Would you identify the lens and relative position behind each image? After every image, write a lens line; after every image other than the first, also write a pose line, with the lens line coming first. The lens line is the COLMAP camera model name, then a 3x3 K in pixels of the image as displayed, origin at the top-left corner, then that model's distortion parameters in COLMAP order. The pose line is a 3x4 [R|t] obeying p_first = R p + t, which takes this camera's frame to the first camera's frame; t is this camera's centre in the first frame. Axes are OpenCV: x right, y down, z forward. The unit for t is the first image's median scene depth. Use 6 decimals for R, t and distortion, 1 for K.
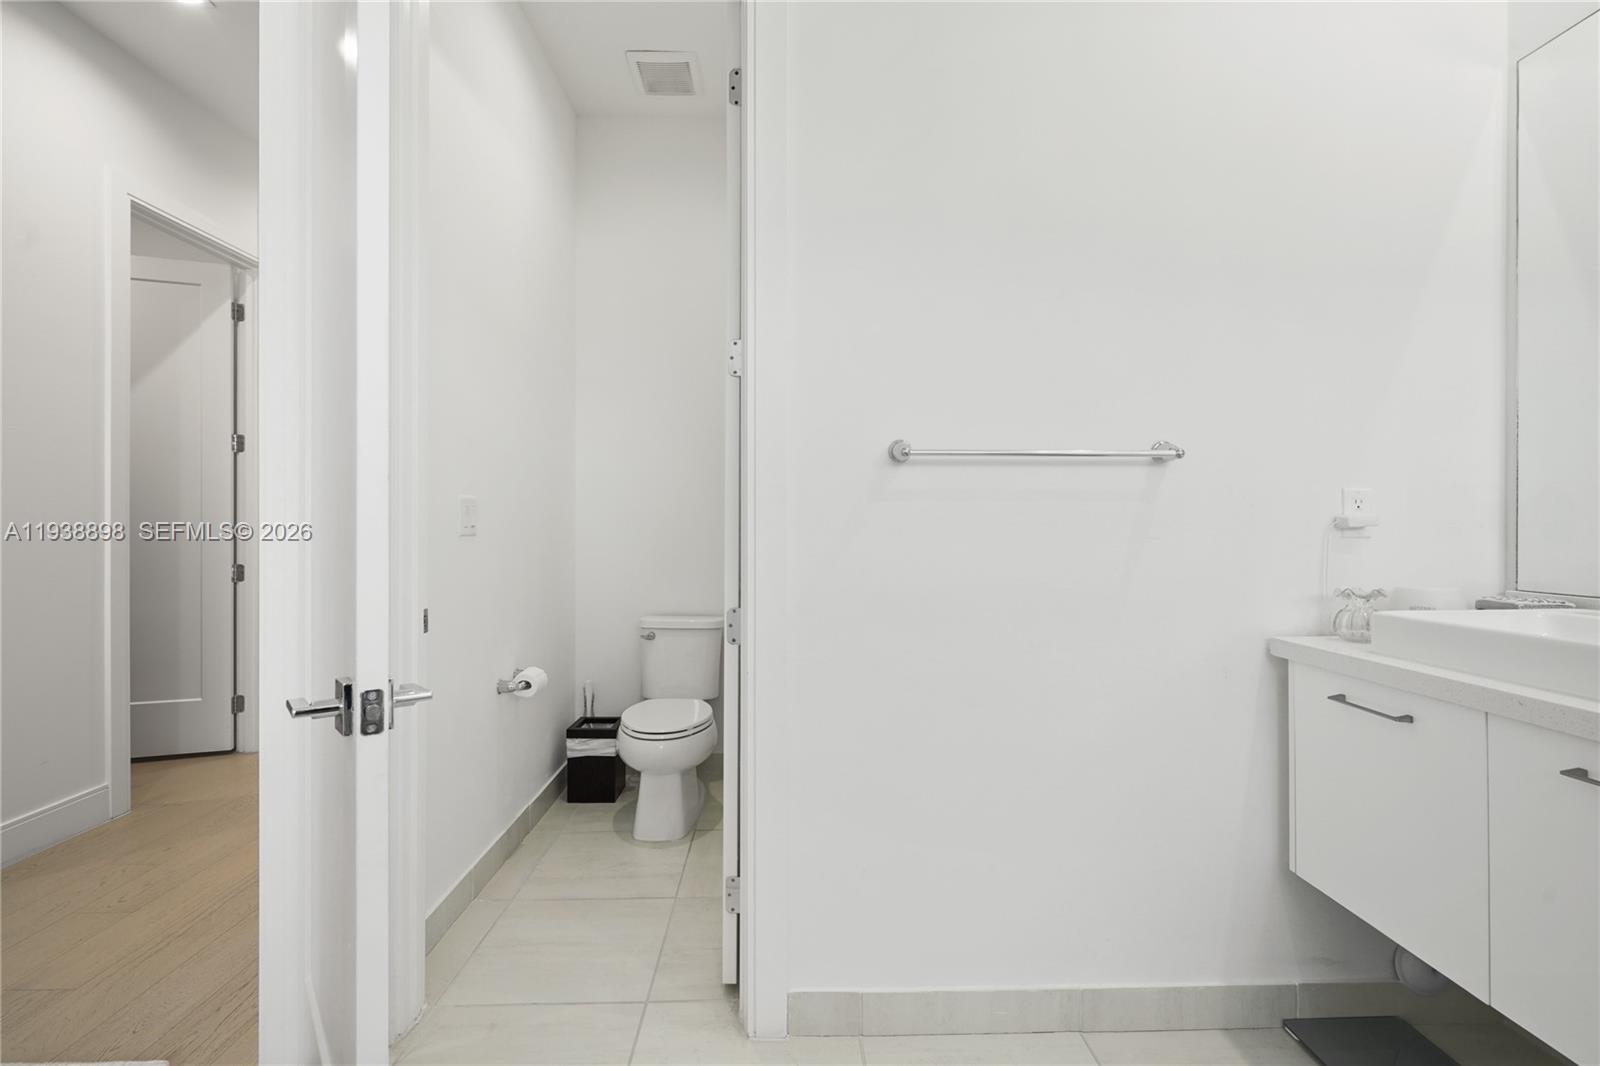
lens RADIAL K [[730.5, 0, 802.9], [0, 730.5, 533.5], [0, 0, 1]] dist [-0.000229, 0.000143]
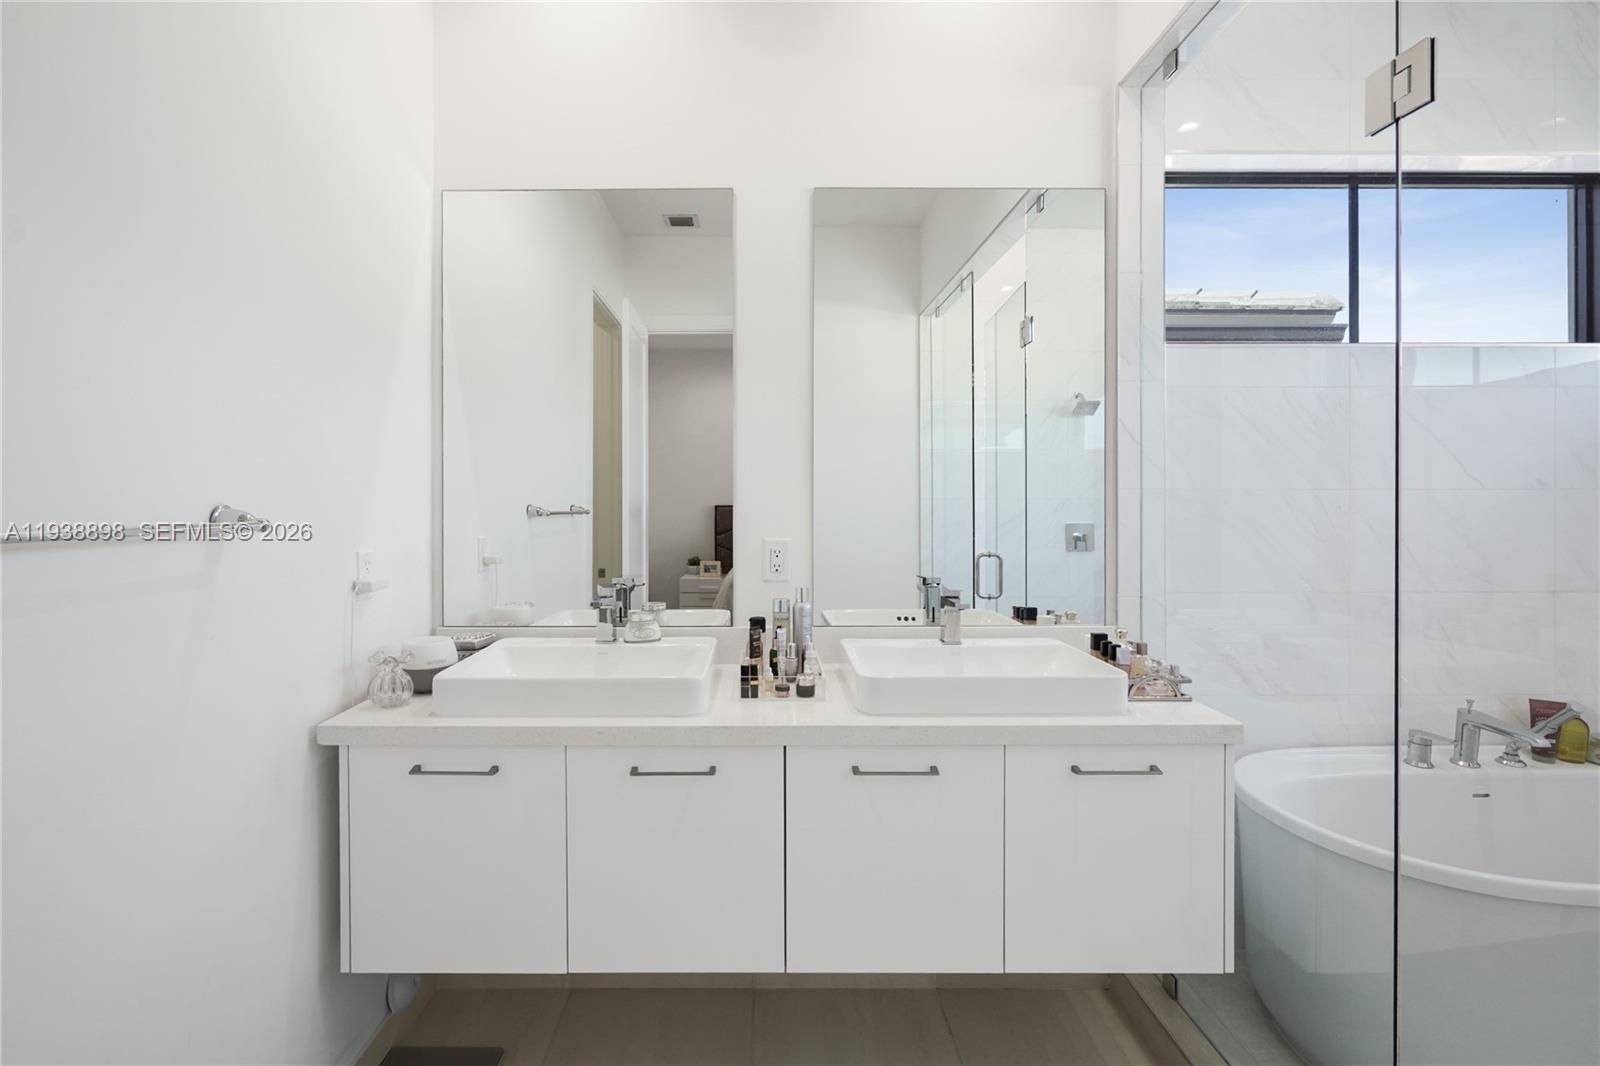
lens RADIAL K [[730.5, 0, 802.0], [0, 730.5, 517.6], [0, 0, 1]] dist [-0.000229, 0.000143]
pose [[0.034821, -0.007305, 0.999367, -0.225955], [0.010856, 0.999917, 0.006930, -0.111151], [-0.999335, 0.010608, 0.034898, 0.385477]]
